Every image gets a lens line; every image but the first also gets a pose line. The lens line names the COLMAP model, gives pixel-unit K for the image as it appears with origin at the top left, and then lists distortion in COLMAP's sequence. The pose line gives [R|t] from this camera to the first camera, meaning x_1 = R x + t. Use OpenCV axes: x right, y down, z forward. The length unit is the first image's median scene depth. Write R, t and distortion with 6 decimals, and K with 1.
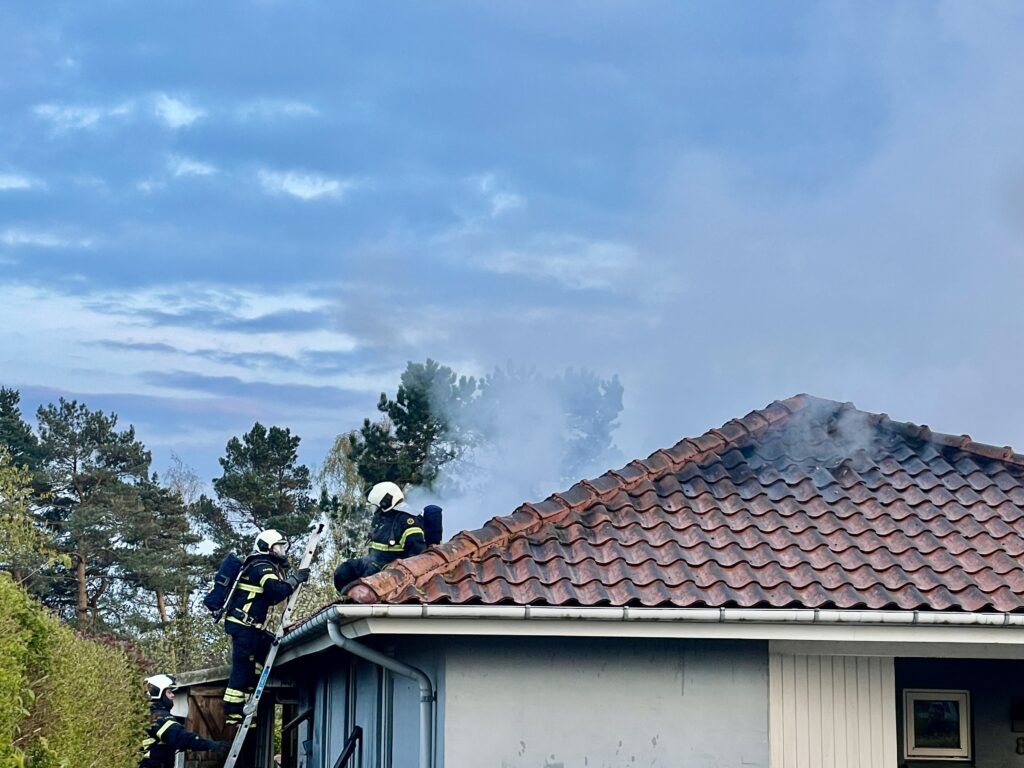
lens RADIAL K [[2217.3, 0, 504.4], [0, 2217.3, 391.8], [0, 0, 1]] dist [0.176578, 0.000000]
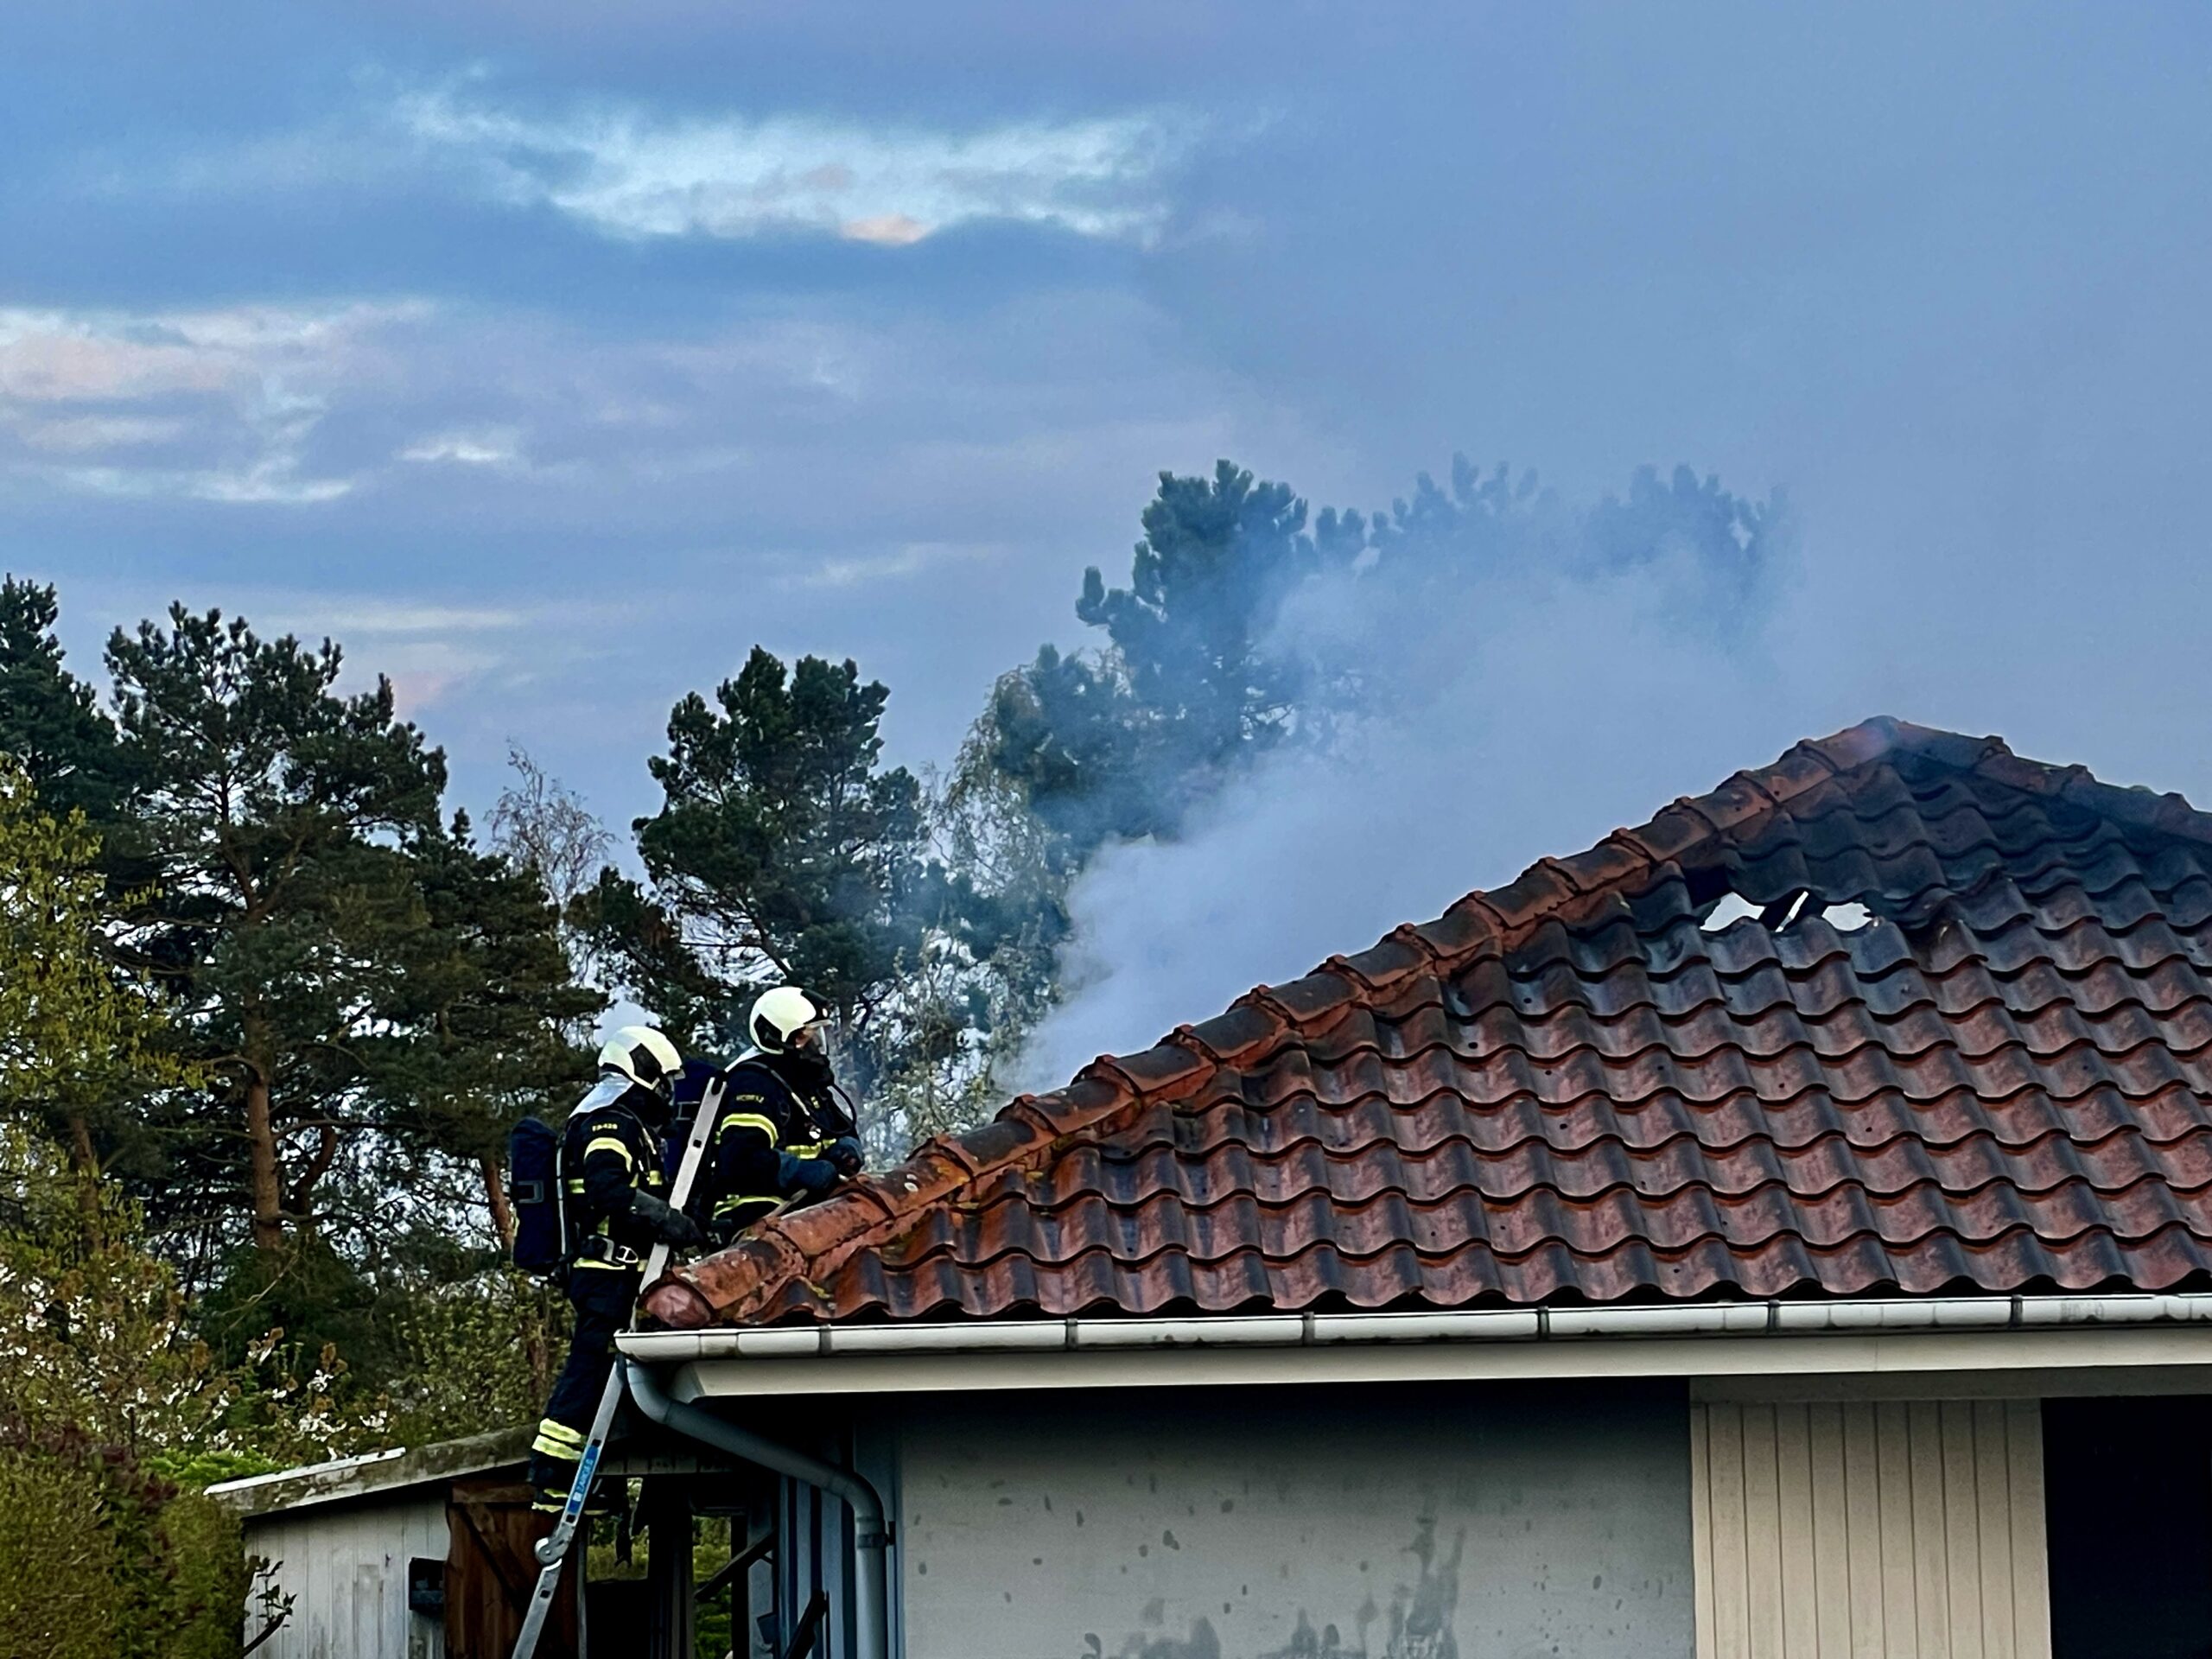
lens RADIAL K [[6994.1, 0, 1108.4], [0, 6994.1, 825.1], [0, 0, 1]] dist [0.107189, 0.000000]
pose [[0.996551, -0.037823, -0.073859, 0.092169], [0.041557, 0.997899, 0.049696, -0.048439], [0.071824, -0.052594, 0.996030, -0.242122]]
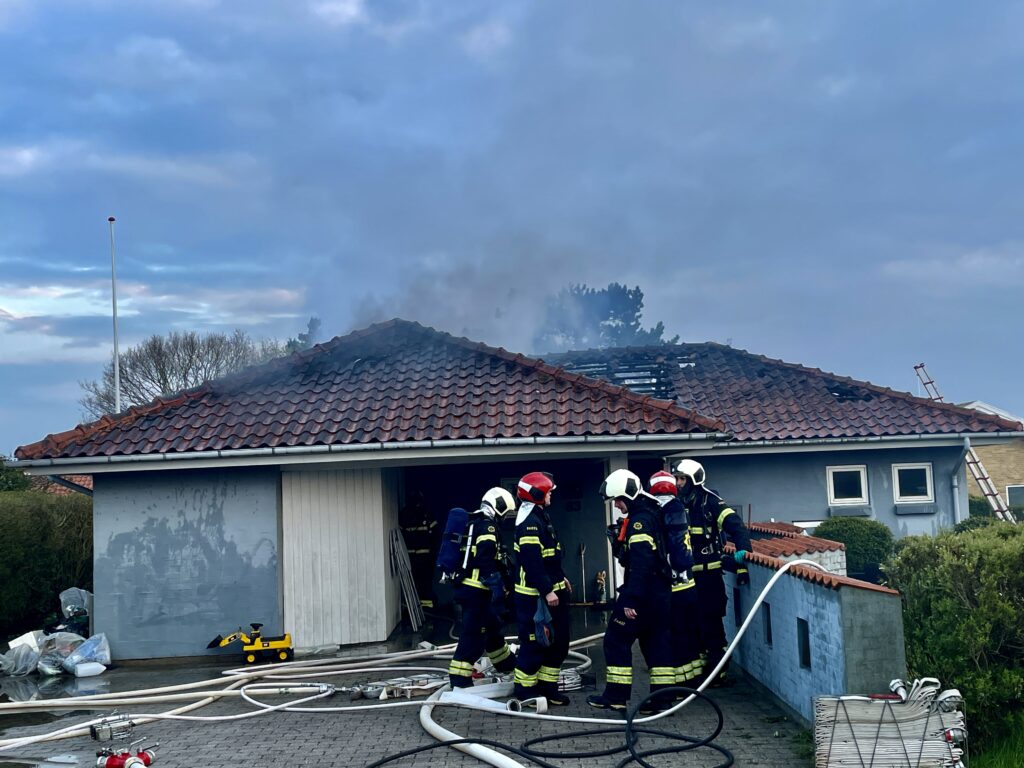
lens RADIAL K [[1321.4, 0, 509.7], [0, 1321.4, 377.2], [0, 0, 1]] dist [0.139271, 0.000000]
pose [[0.985581, -0.063773, -0.156723, 0.397261], [0.073113, 0.995830, 0.054562, -0.003125], [0.152590, -0.065234, 0.986134, -0.024148]]
